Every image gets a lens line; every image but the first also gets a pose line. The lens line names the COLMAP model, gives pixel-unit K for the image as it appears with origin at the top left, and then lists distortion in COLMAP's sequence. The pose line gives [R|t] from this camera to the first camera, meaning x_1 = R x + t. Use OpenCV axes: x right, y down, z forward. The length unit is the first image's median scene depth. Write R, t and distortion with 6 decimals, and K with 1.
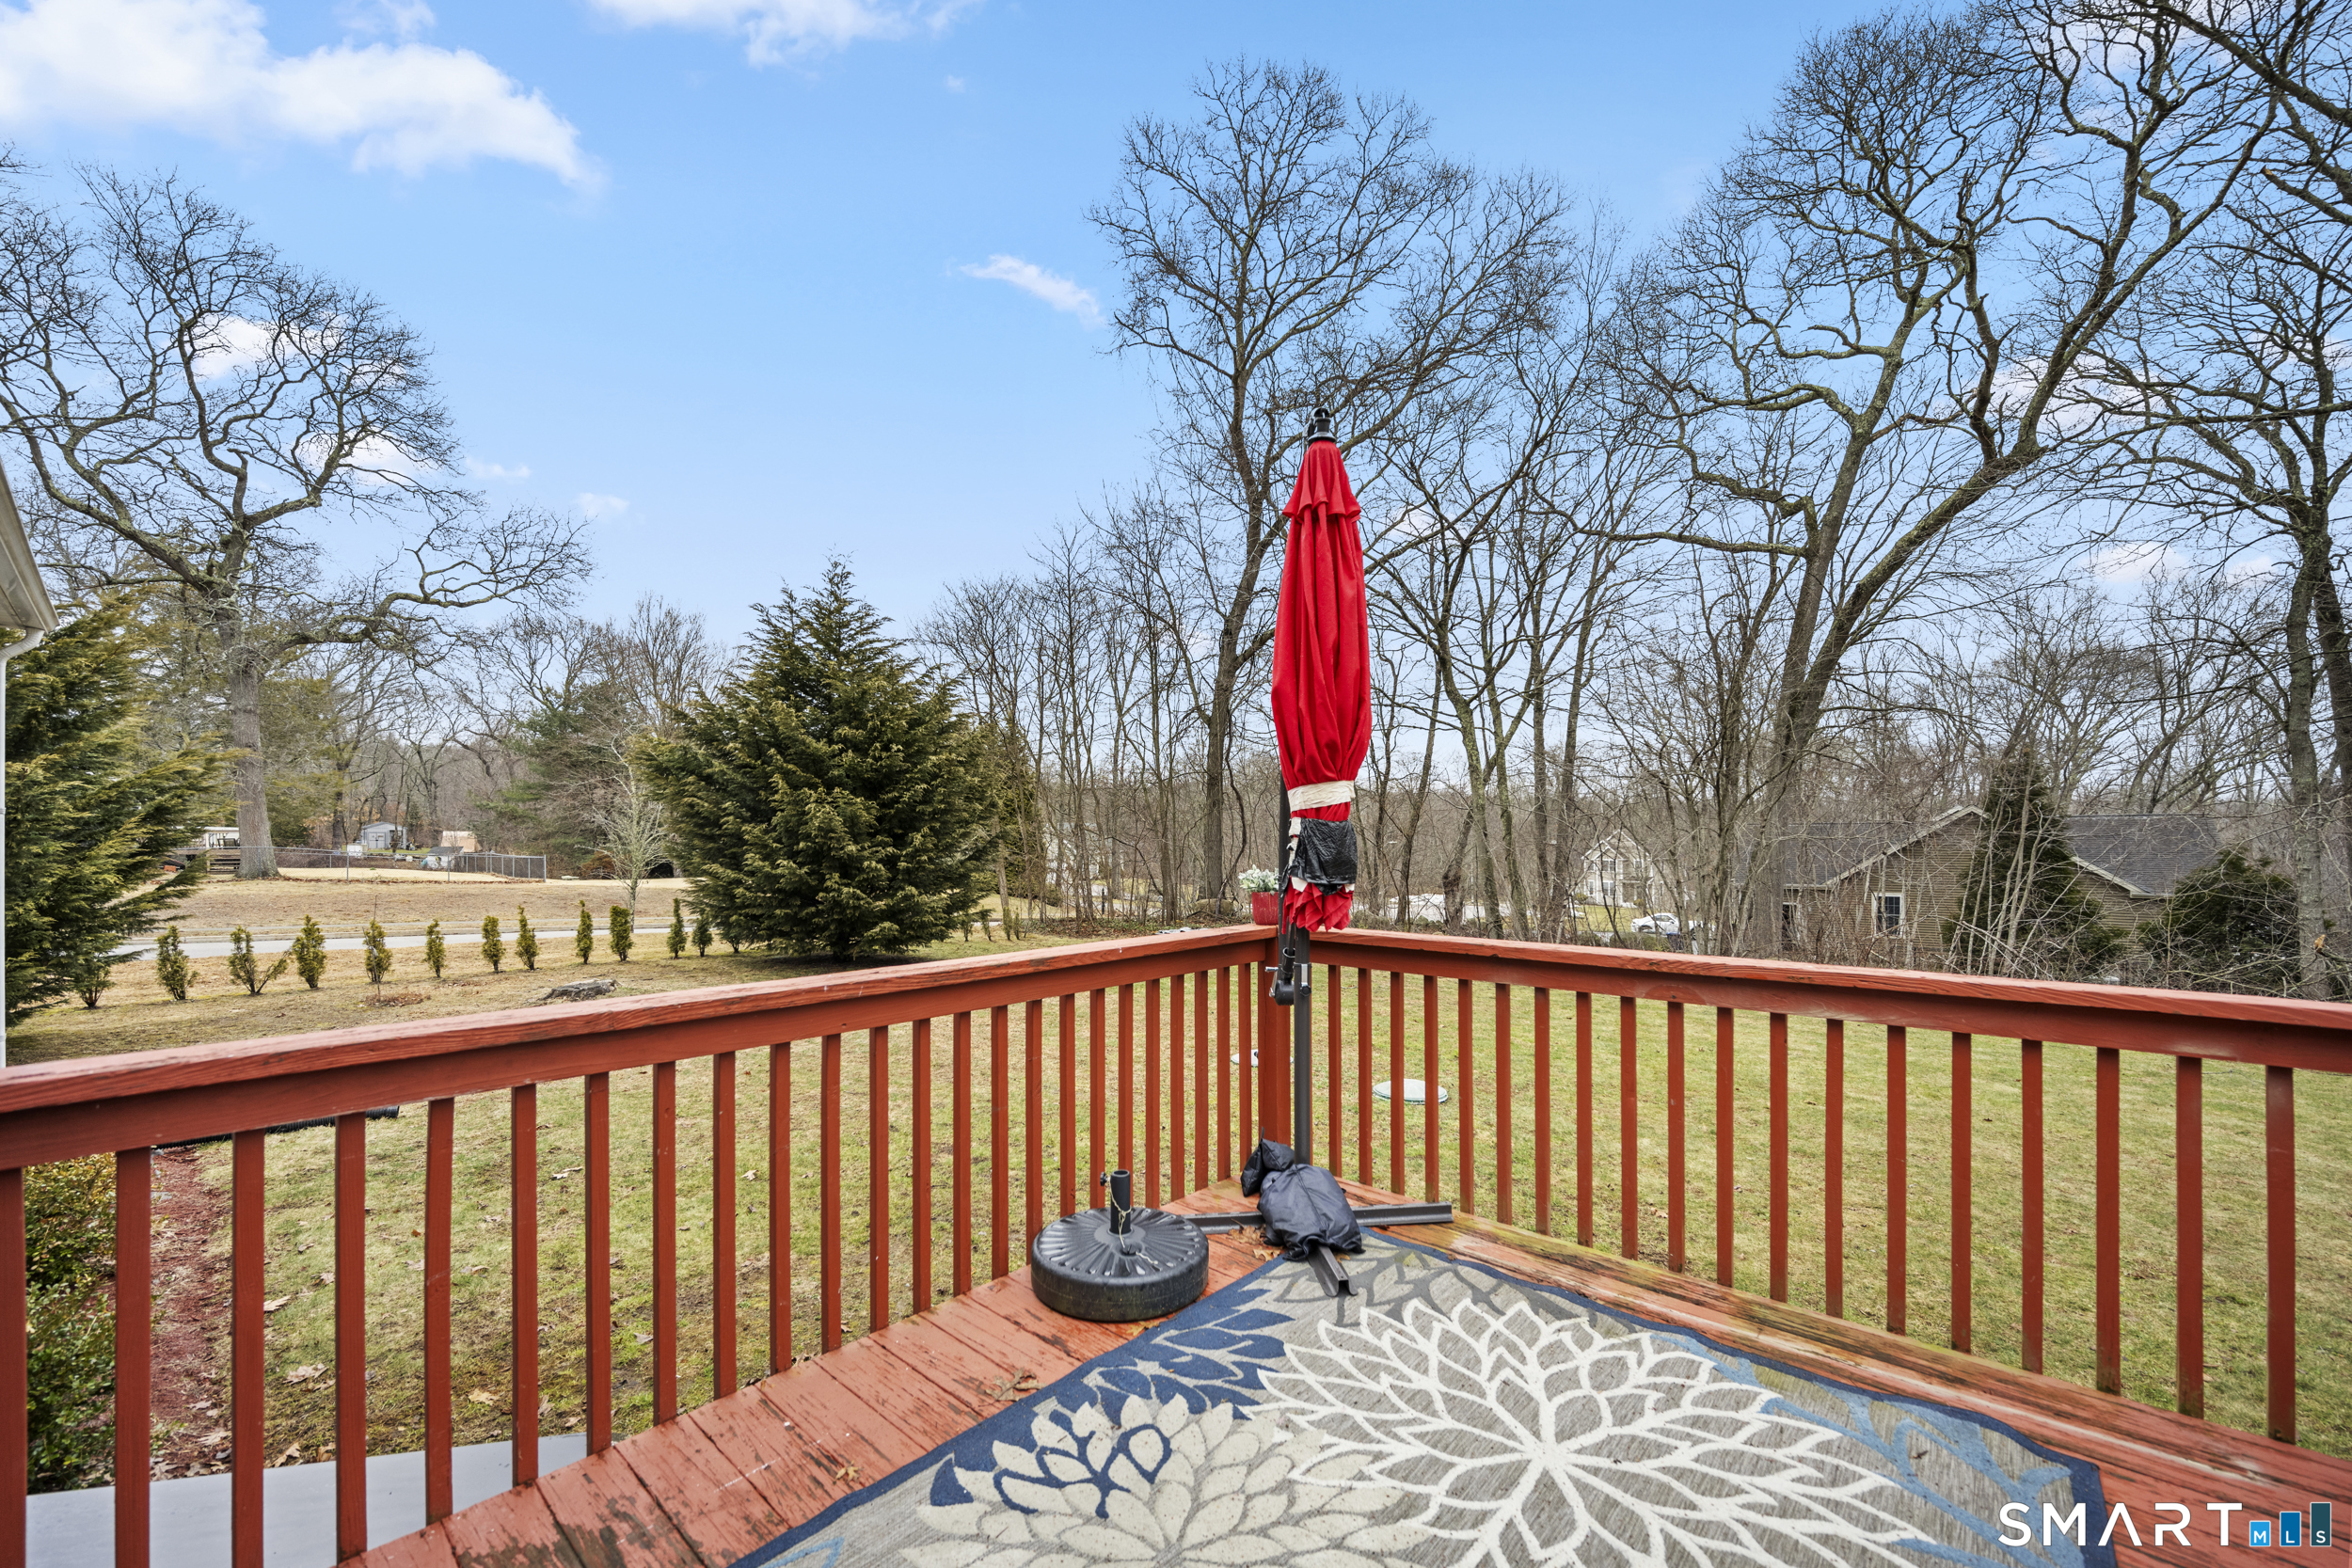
lens RADIAL K [[946.1, 0, 1176.8], [0, 946.1, 831.8], [0, 0, 1]] dist [-0.000282, -0.000323]
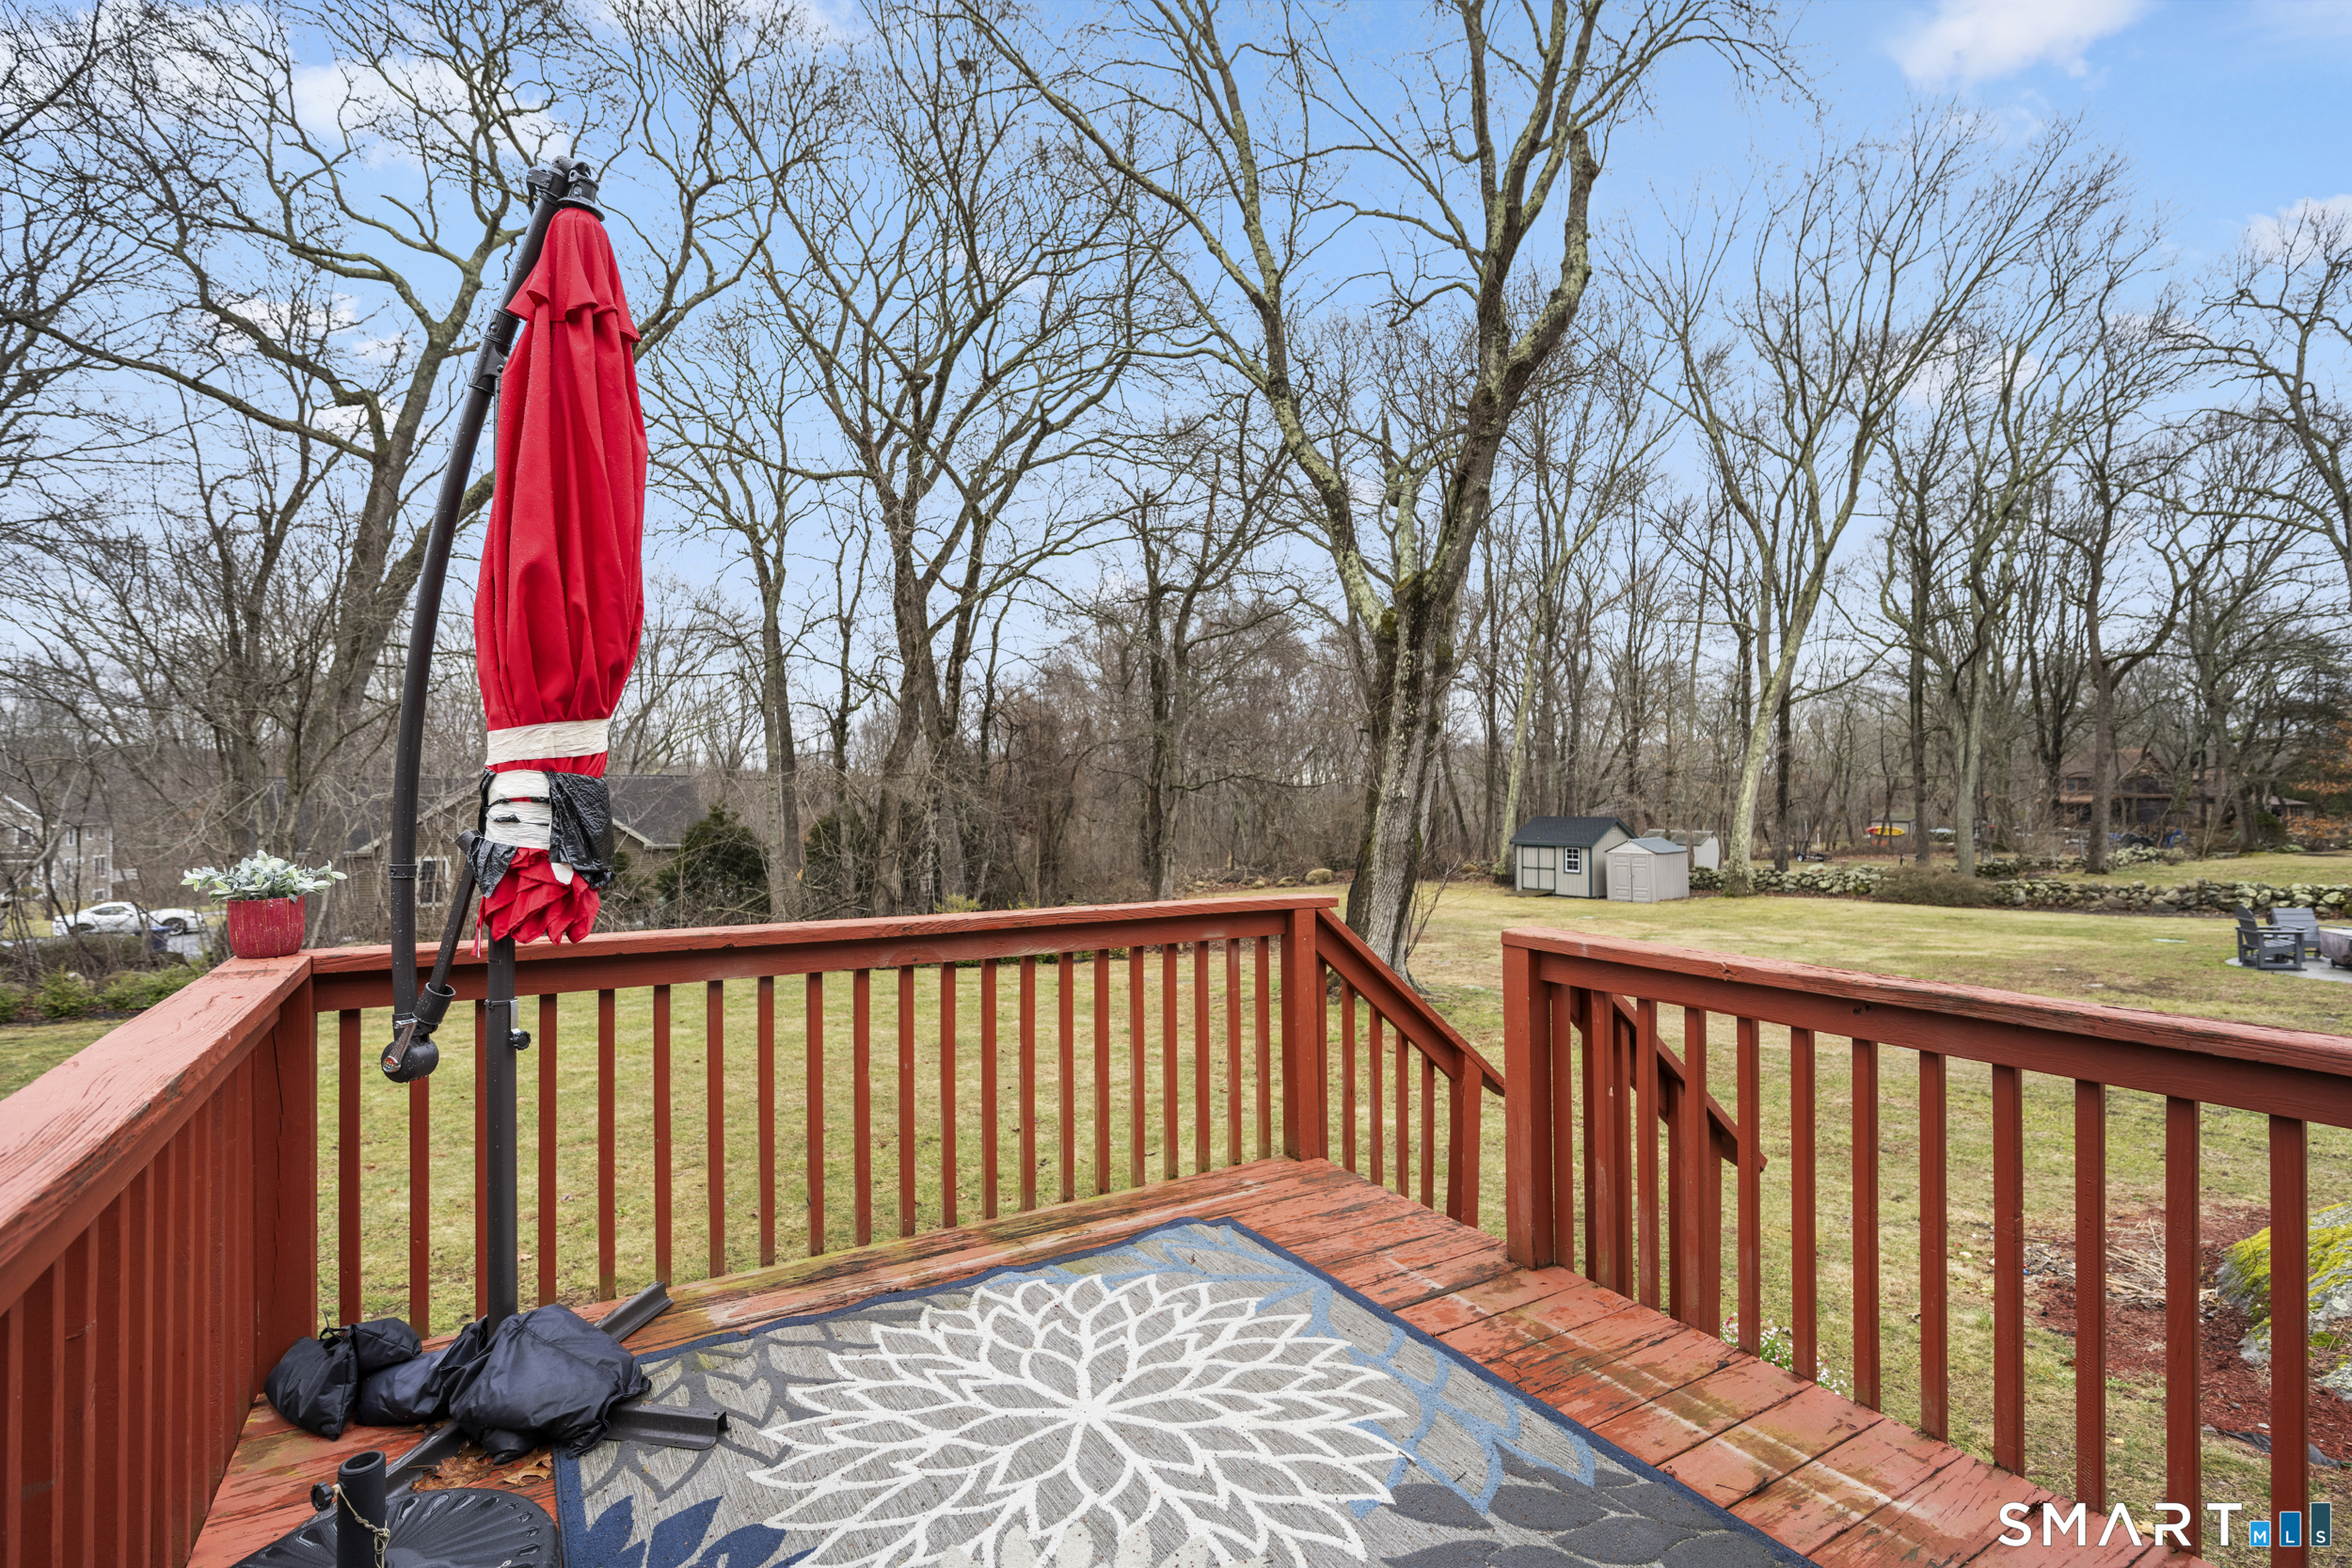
lens RADIAL K [[1075.2, 0, 1176.0], [0, 1075.2, 784.0], [0, 0, 1]] dist [0.001600, 0.000782]
pose [[0.285283, 0.012291, 0.958365, -0.128160], [-0.008376, 0.999912, -0.010331, -0.000753], [-0.958407, -0.005080, 0.285360, 0.107236]]
